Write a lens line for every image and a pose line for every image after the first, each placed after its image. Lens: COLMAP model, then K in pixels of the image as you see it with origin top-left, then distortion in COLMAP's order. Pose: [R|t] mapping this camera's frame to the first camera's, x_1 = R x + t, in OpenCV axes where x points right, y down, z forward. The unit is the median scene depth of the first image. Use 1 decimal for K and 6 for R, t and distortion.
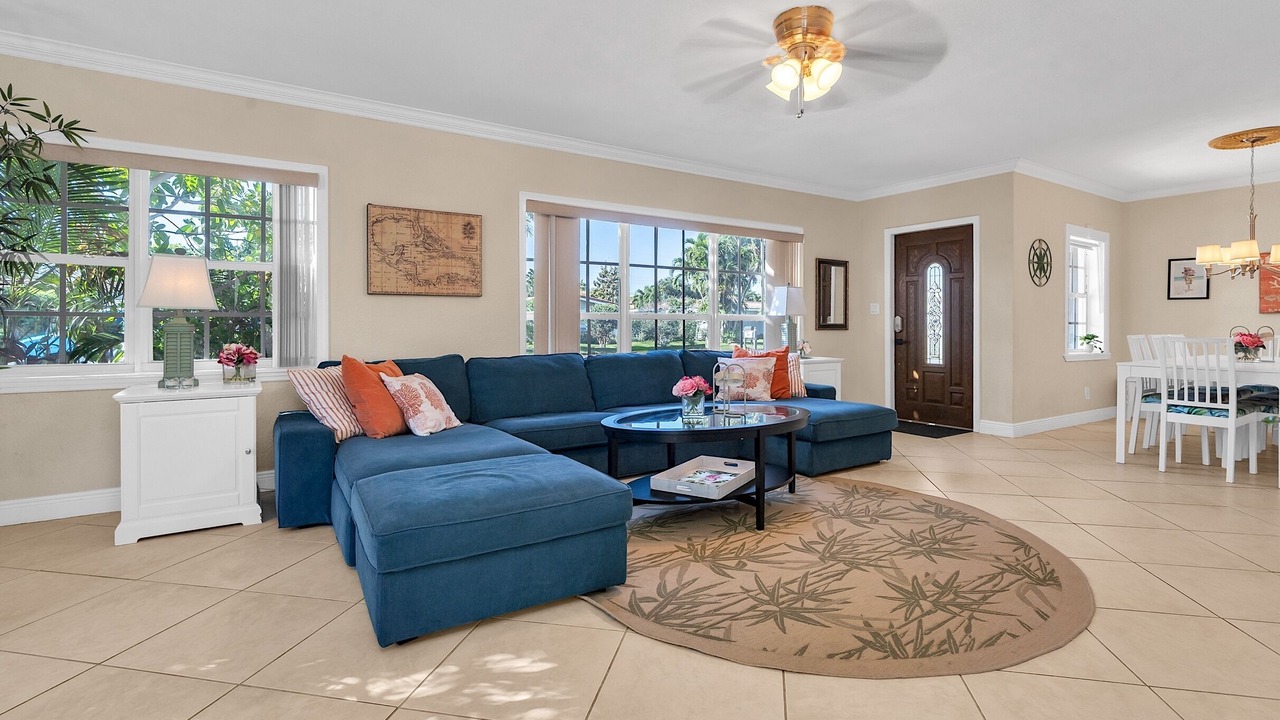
lens RADIAL K [[592.0, 0, 622.0], [0, 592.0, 343.9], [0, 0, 1]] dist [0.003610, 0.001180]
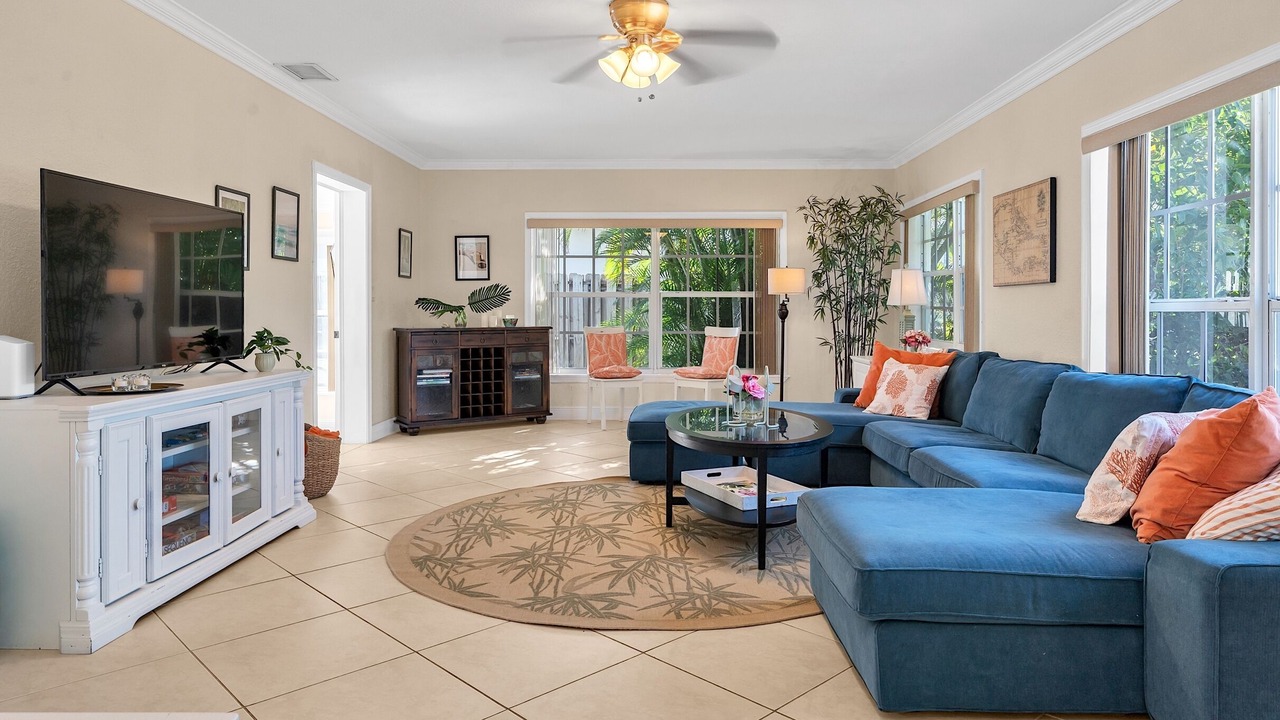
lens RADIAL K [[785.0, 0, 656.2], [0, 785.0, 309.5], [0, 0, 1]] dist [-0.004604, 0.005393]
pose [[-0.527047, -0.006306, -0.849813, 1.441929], [-0.042269, 0.998929, 0.018802, -0.067722], [0.848784, 0.045831, -0.526749, 1.771103]]
